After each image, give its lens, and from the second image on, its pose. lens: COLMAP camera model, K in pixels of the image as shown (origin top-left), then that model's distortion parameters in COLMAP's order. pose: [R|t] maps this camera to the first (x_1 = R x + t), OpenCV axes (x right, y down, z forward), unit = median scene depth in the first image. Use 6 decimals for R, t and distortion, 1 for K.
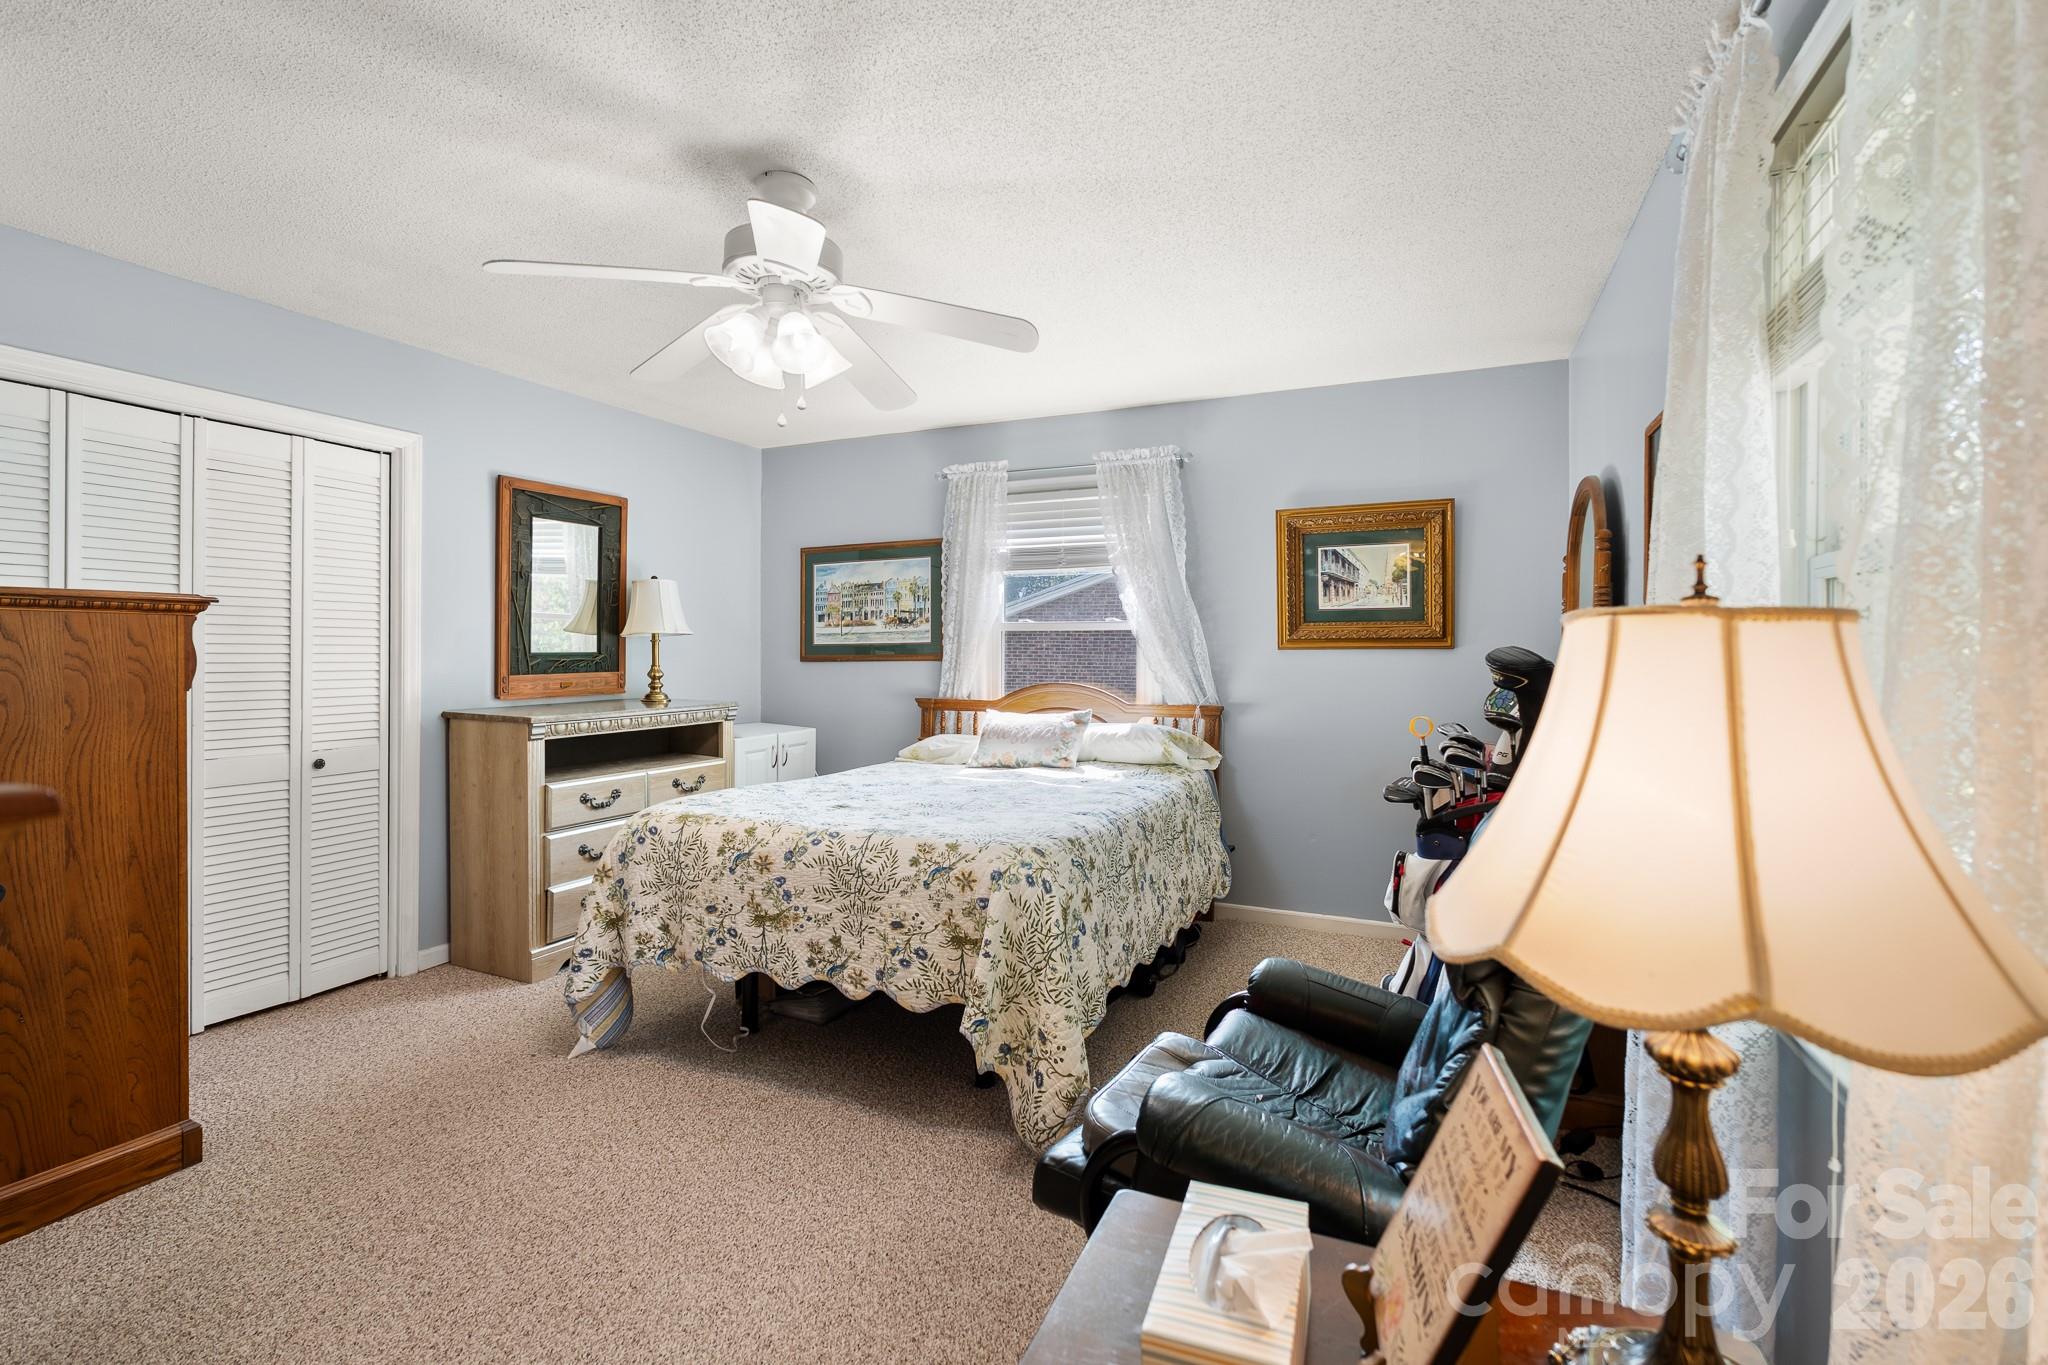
lens RADIAL K [[878.4, 0, 1024.6], [0, 878.4, 664.7], [0, 0, 1]] dist [-0.001919, -0.000071]
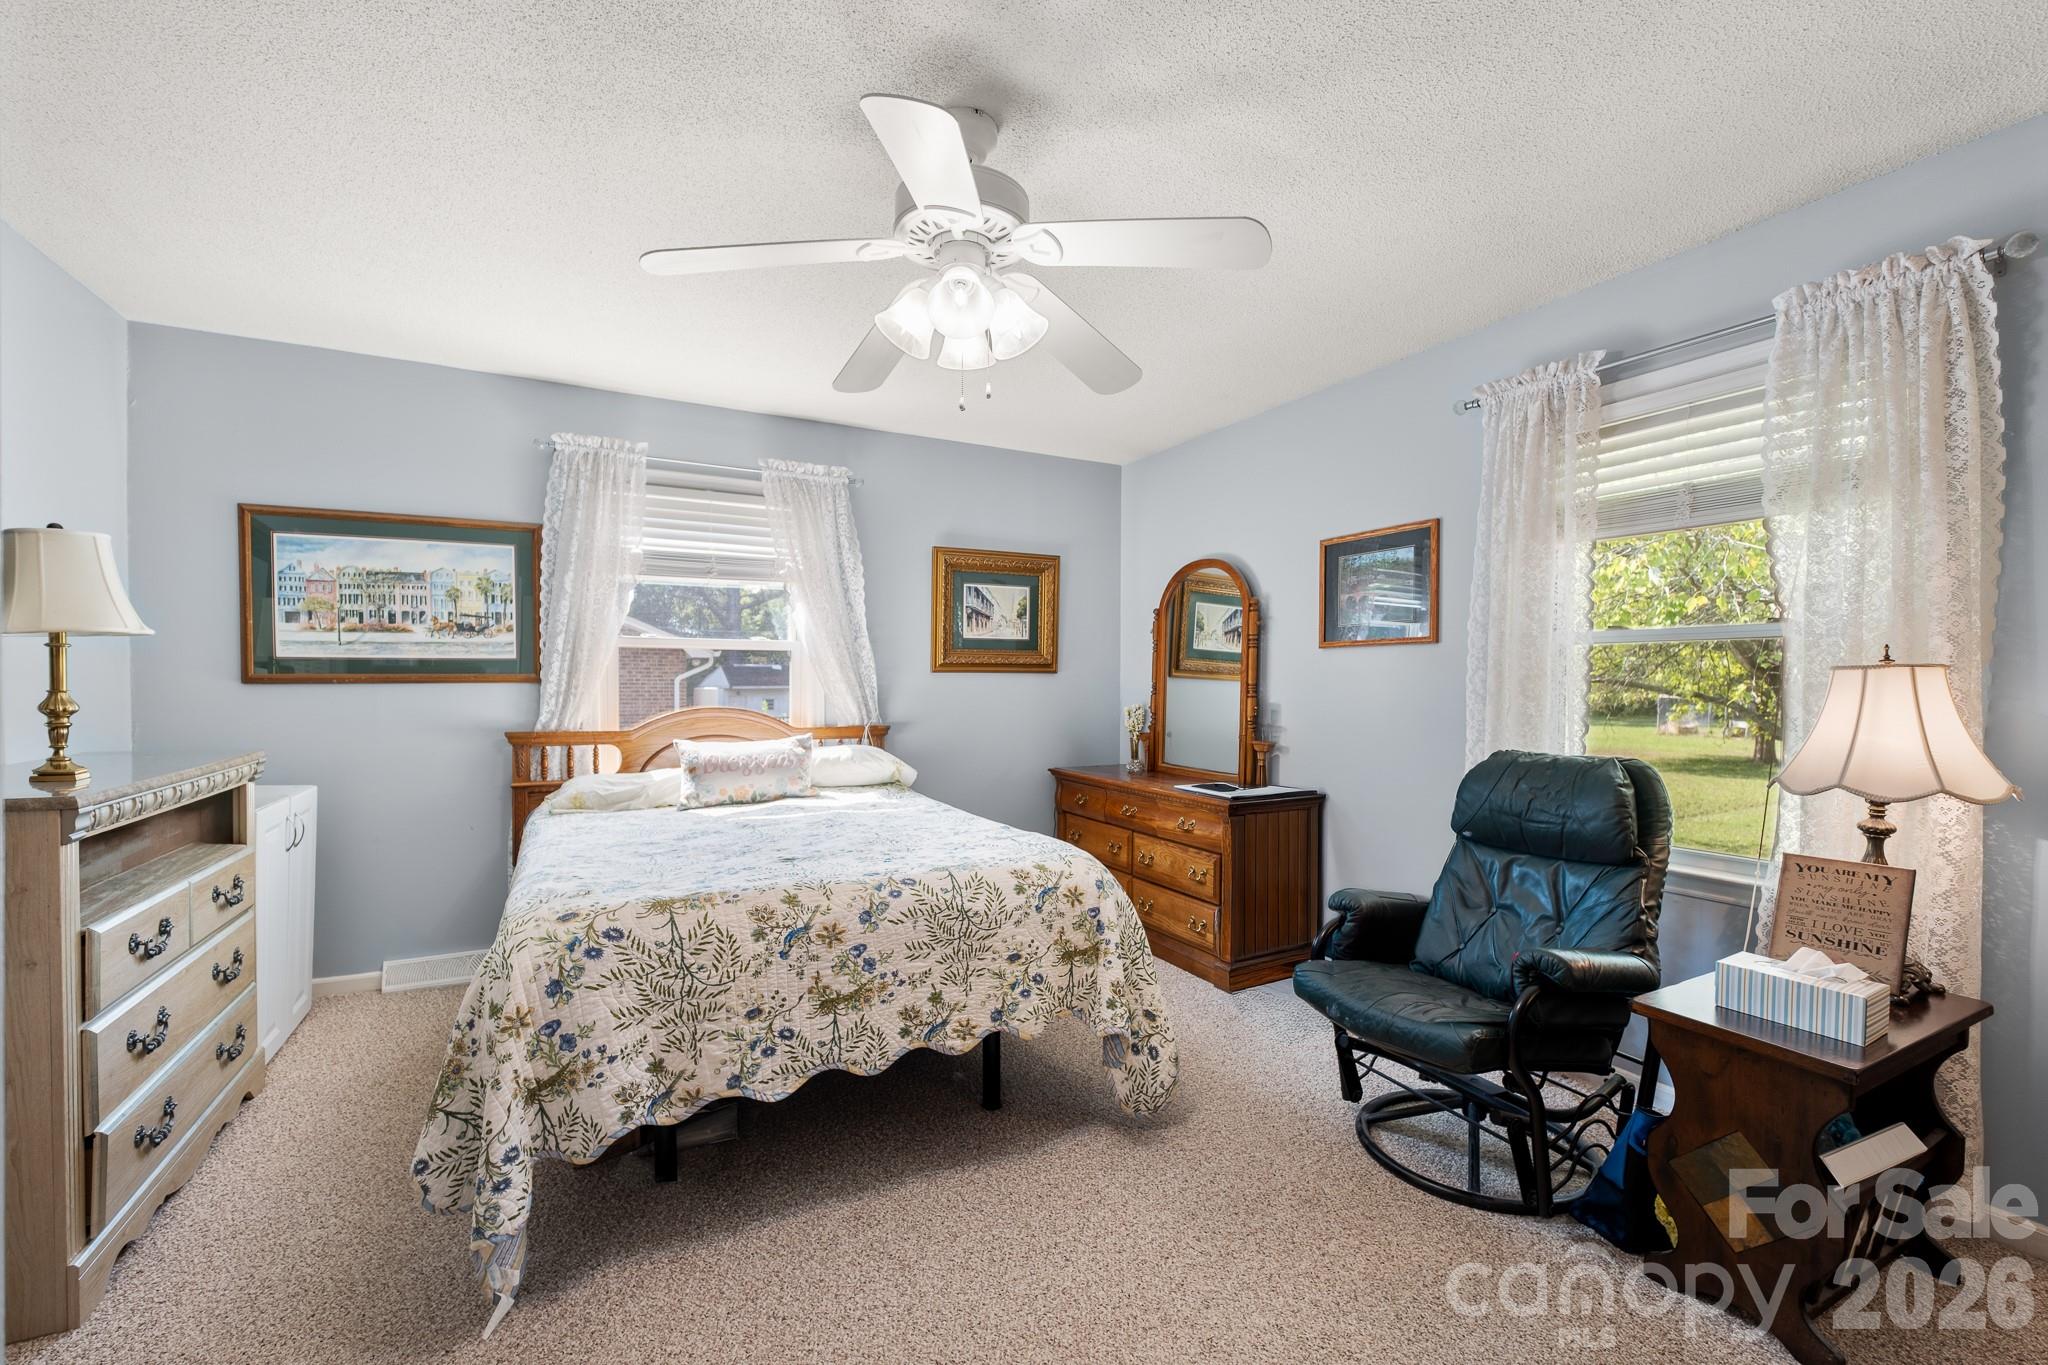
lens RADIAL K [[862.7, 0, 1024.6], [0, 862.7, 701.8], [0, 0, 1]] dist [-0.001145, -0.000022]
pose [[0.631368, -0.017579, 0.775284, -0.510462], [0.003225, 0.999794, 0.020043, -0.001672], [-0.775476, -0.010154, 0.631295, 0.233860]]
